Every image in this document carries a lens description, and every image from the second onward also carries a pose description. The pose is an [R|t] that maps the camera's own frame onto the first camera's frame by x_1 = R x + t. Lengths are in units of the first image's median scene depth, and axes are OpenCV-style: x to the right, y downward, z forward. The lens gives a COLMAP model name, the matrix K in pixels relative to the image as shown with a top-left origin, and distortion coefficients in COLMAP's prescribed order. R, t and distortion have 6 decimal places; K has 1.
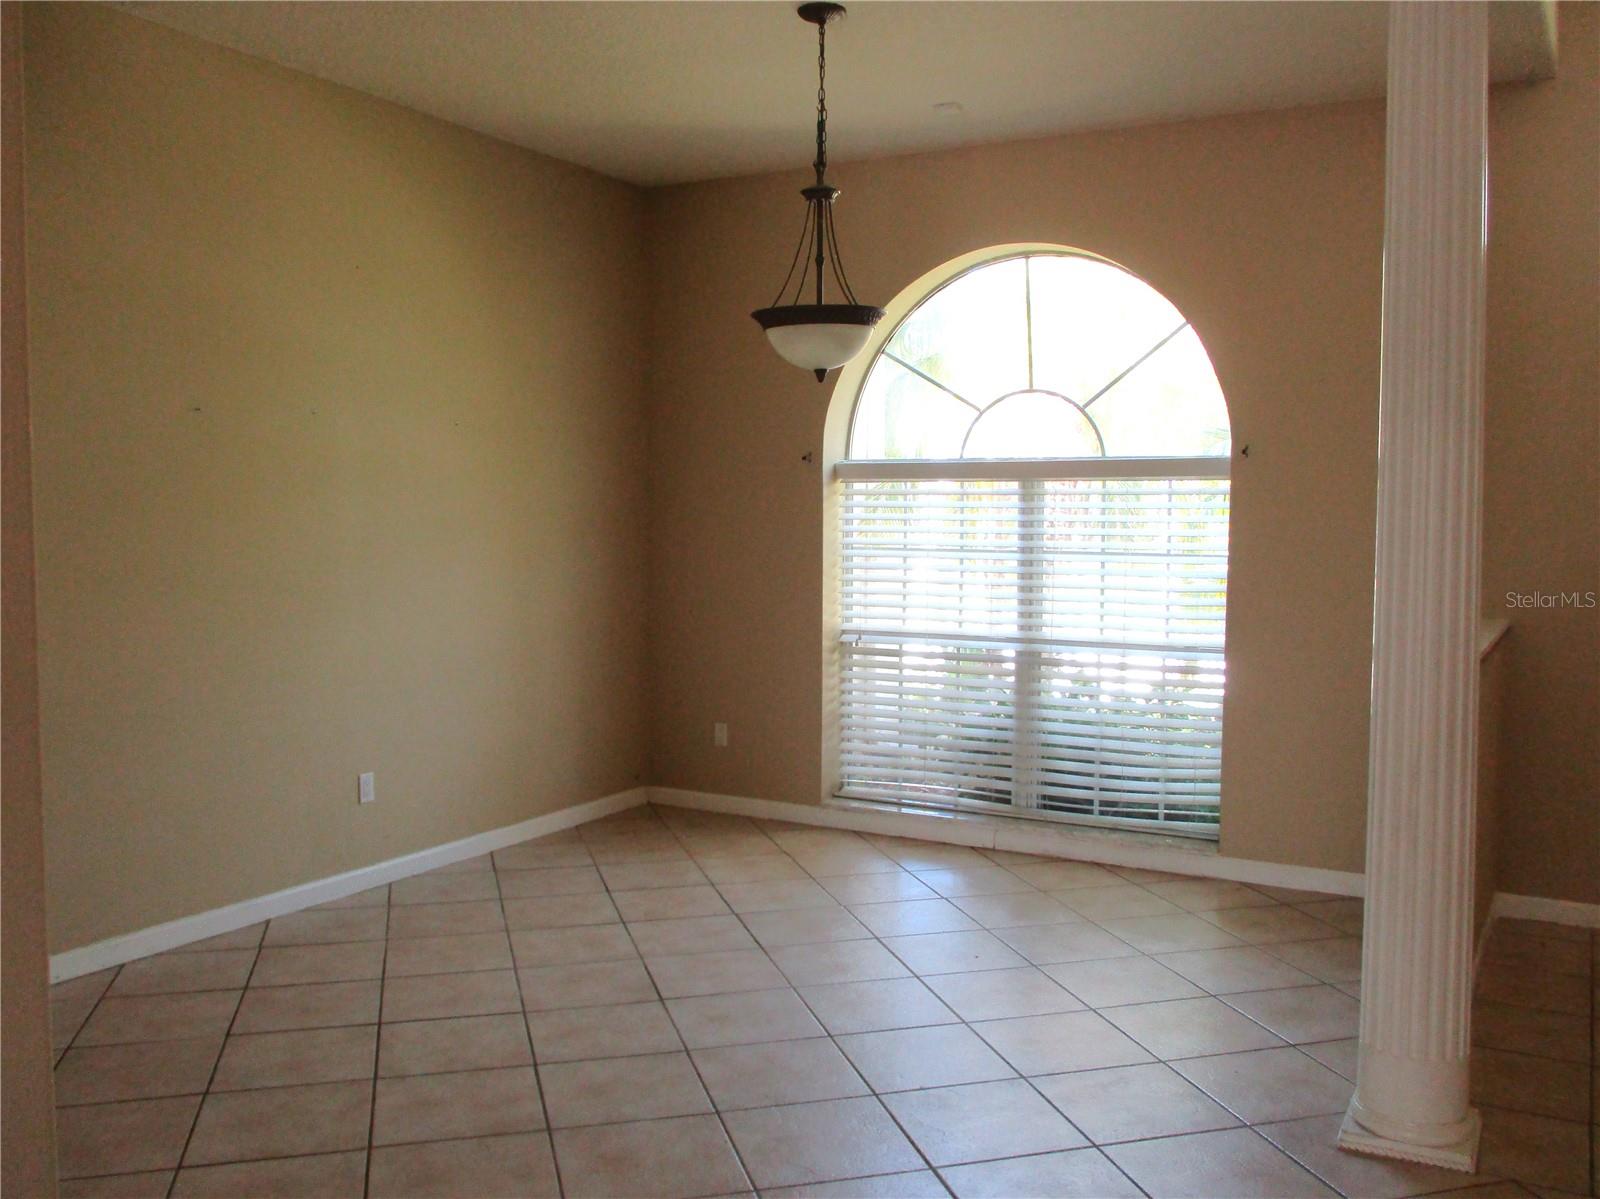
lens RADIAL K [[1349.0, 0, 799.5], [0, 1349.0, 594.5], [0, 0, 1]] dist [-0.036210, -0.002428]
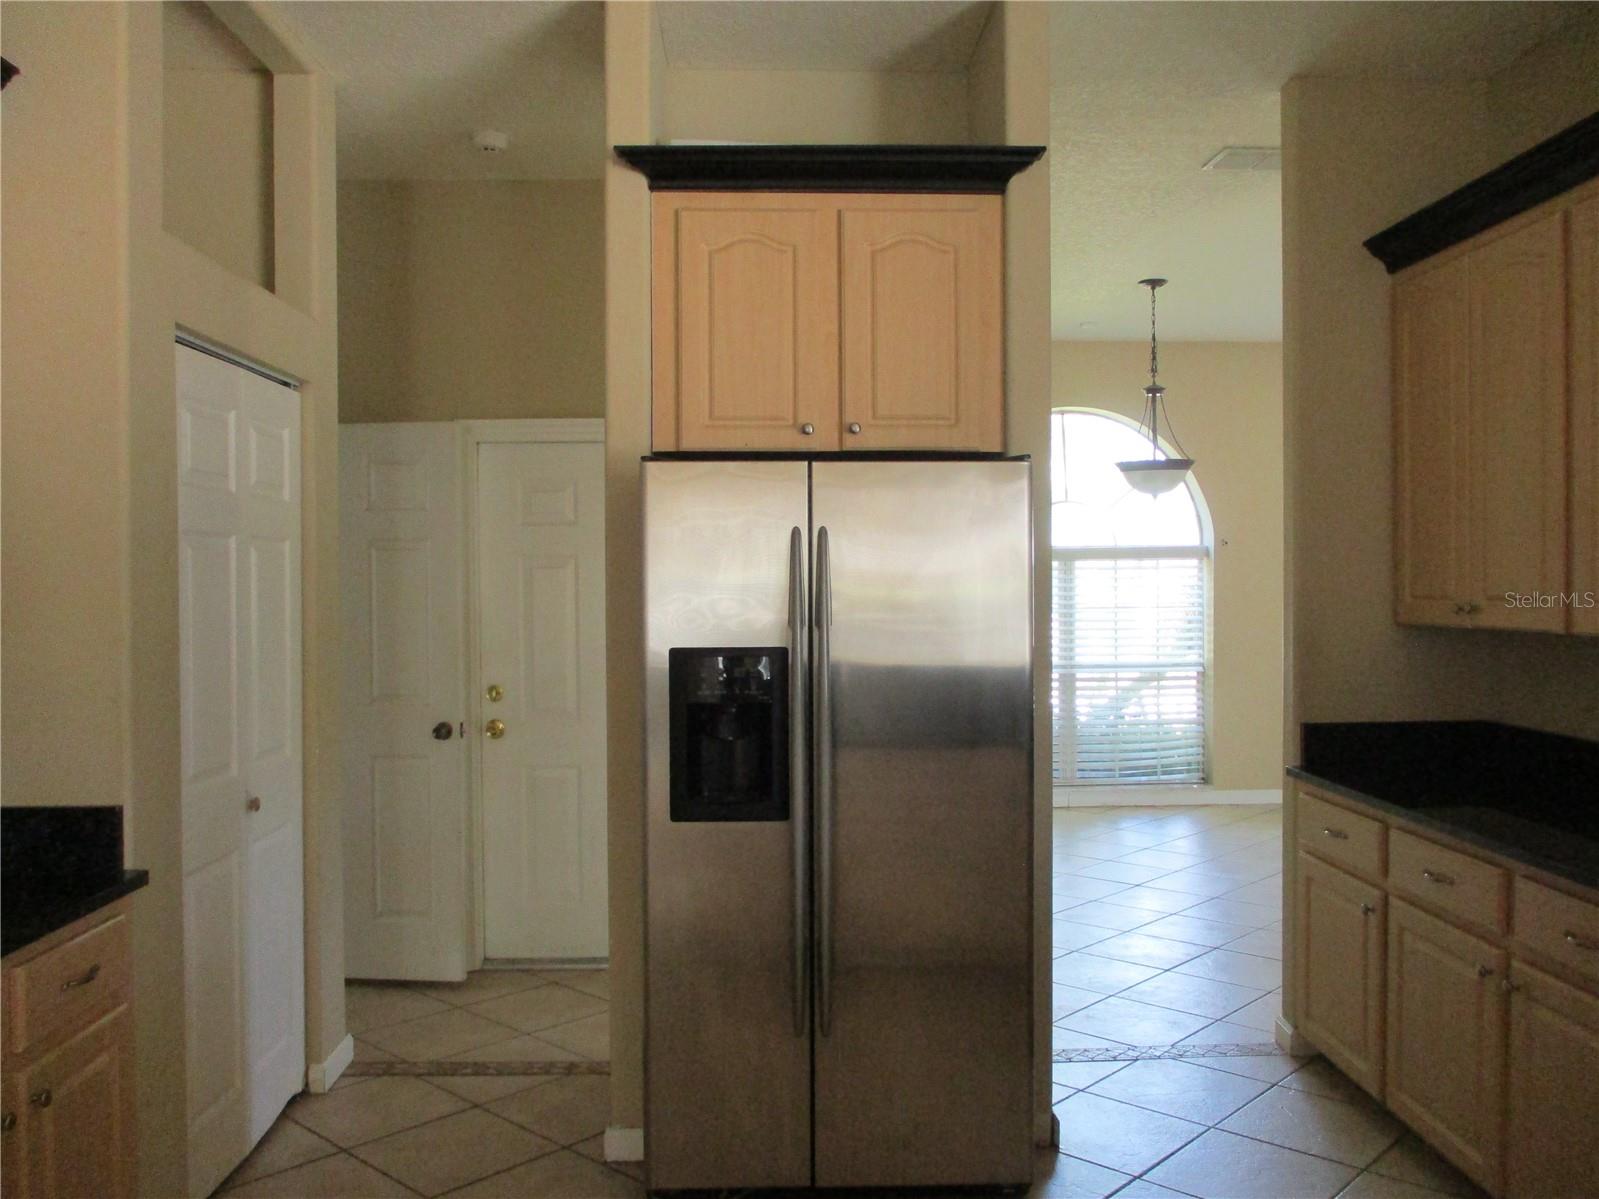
lens RADIAL K [[1348.1, 0, 795.2], [0, 1348.1, 593.9], [0, 0, 1]] dist [-0.036210, -0.002428]
pose [[0.858959, -0.009412, 0.511958, -0.859422], [0.039827, 0.998030, -0.048473, 0.014285], [-0.510493, 0.062026, 0.857642, -0.137463]]
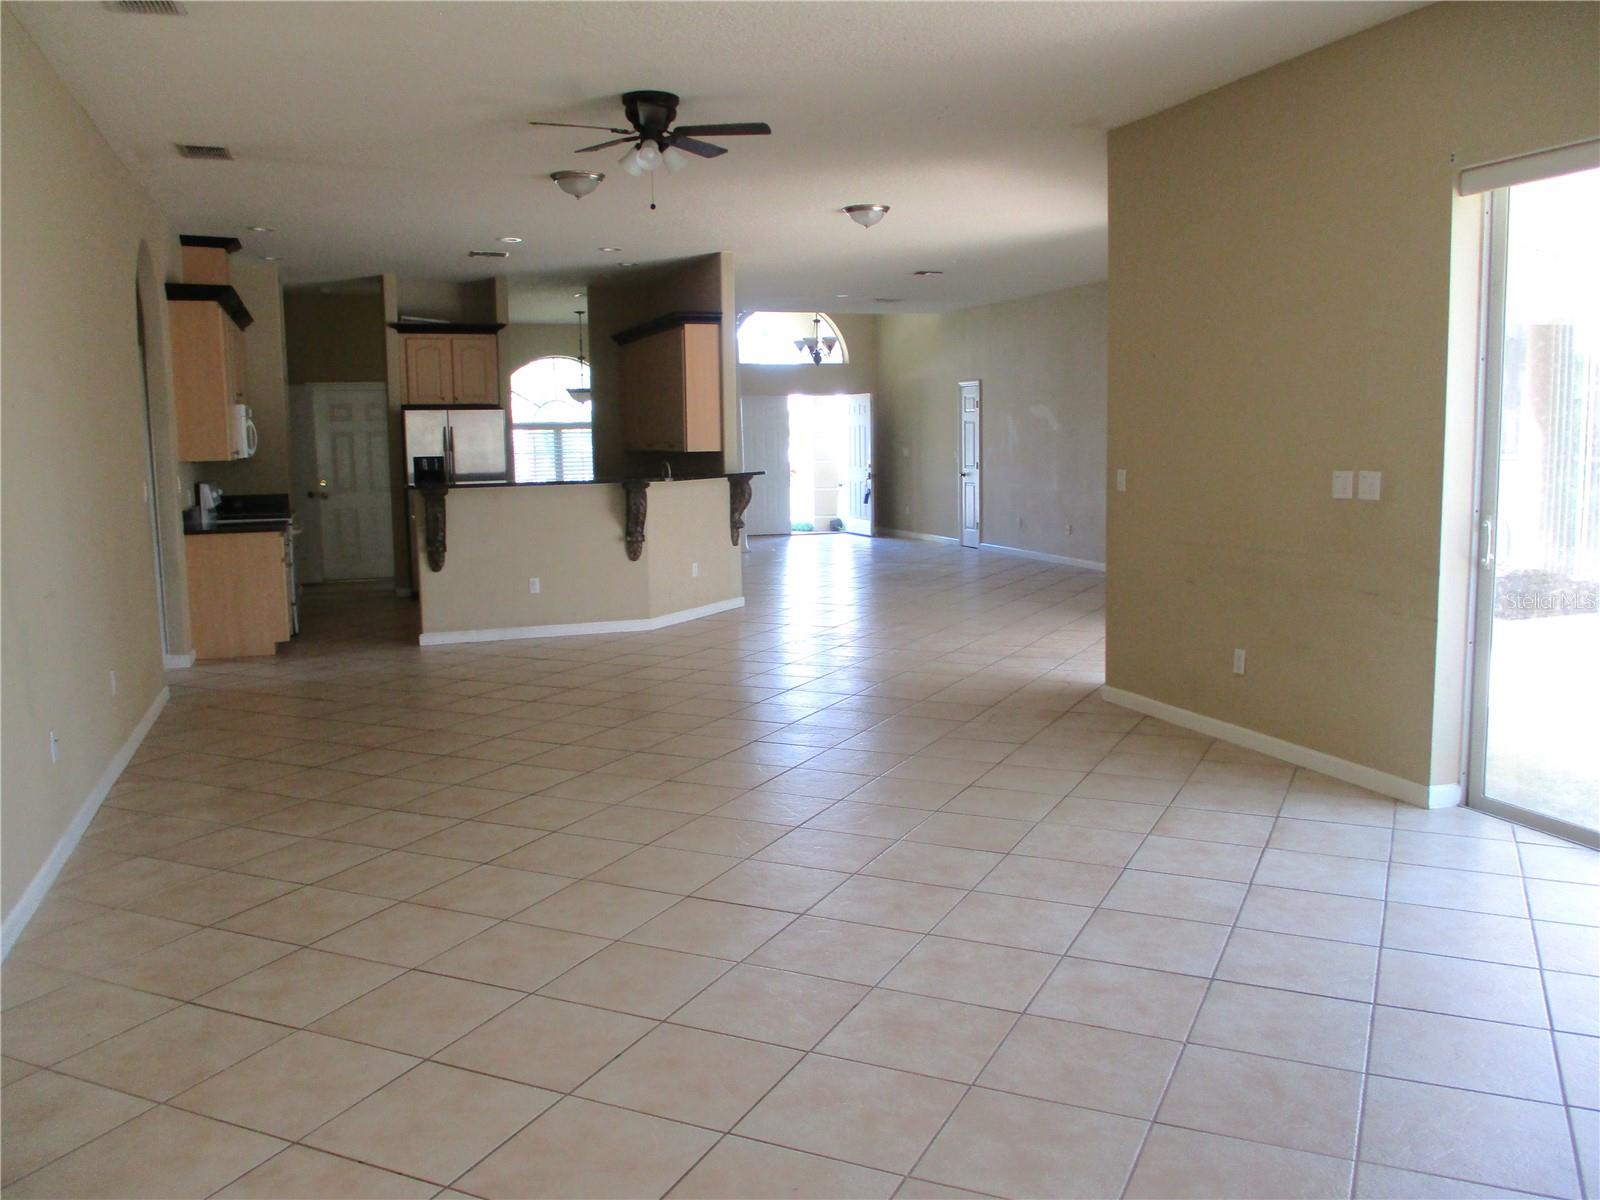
lens RADIAL K [[1349.0, 0, 817.8], [0, 1349.0, 592.5], [0, 0, 1]] dist [-0.036210, -0.002428]
pose [[0.655088, -0.096354, 0.749384, -1.804622], [0.066066, 0.995341, 0.070226, 0.112509], [-0.752659, 0.003504, 0.658401, -1.506367]]
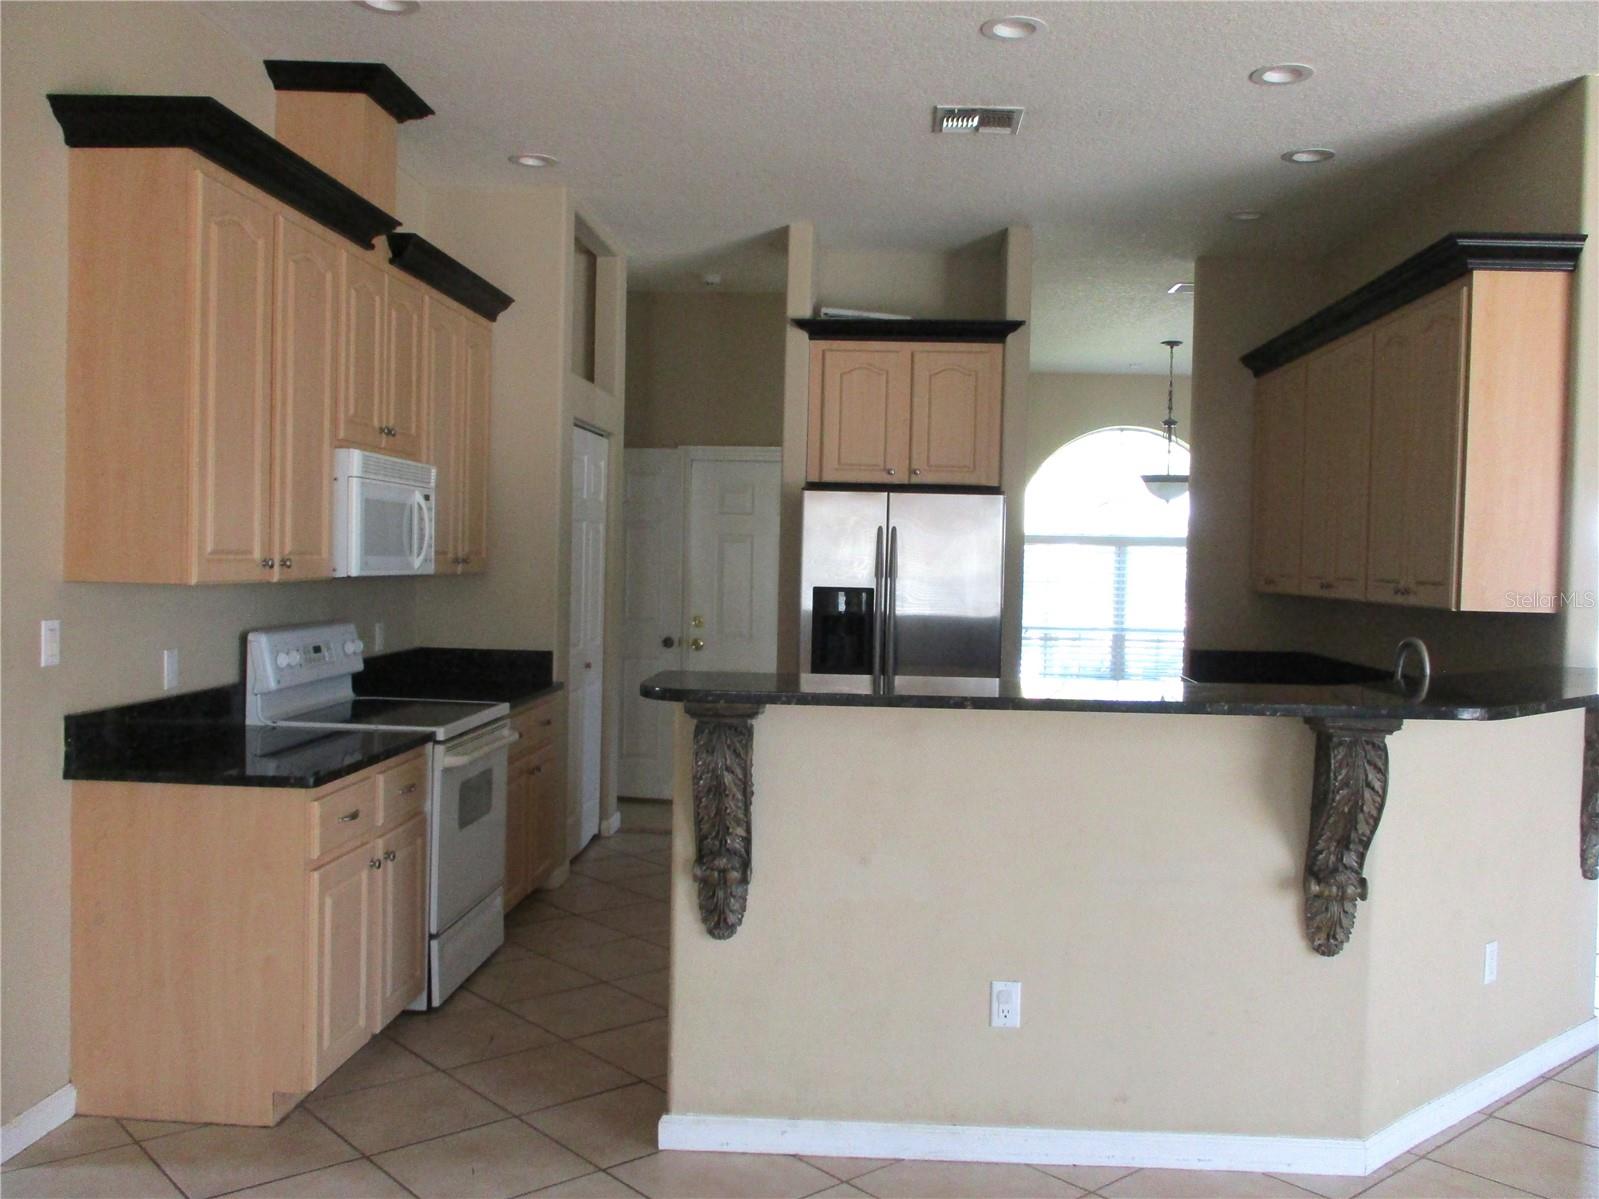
lens RADIAL K [[1423.5, 0, 812.9], [0, 1423.5, 603.0], [0, 0, 1]] dist [-0.011566, 0.003698]
pose [[0.899853, 0.007012, 0.436137, -1.102227], [0.005775, 0.999592, -0.027985, 0.050609], [-0.436155, 0.027701, 0.899445, -0.627161]]
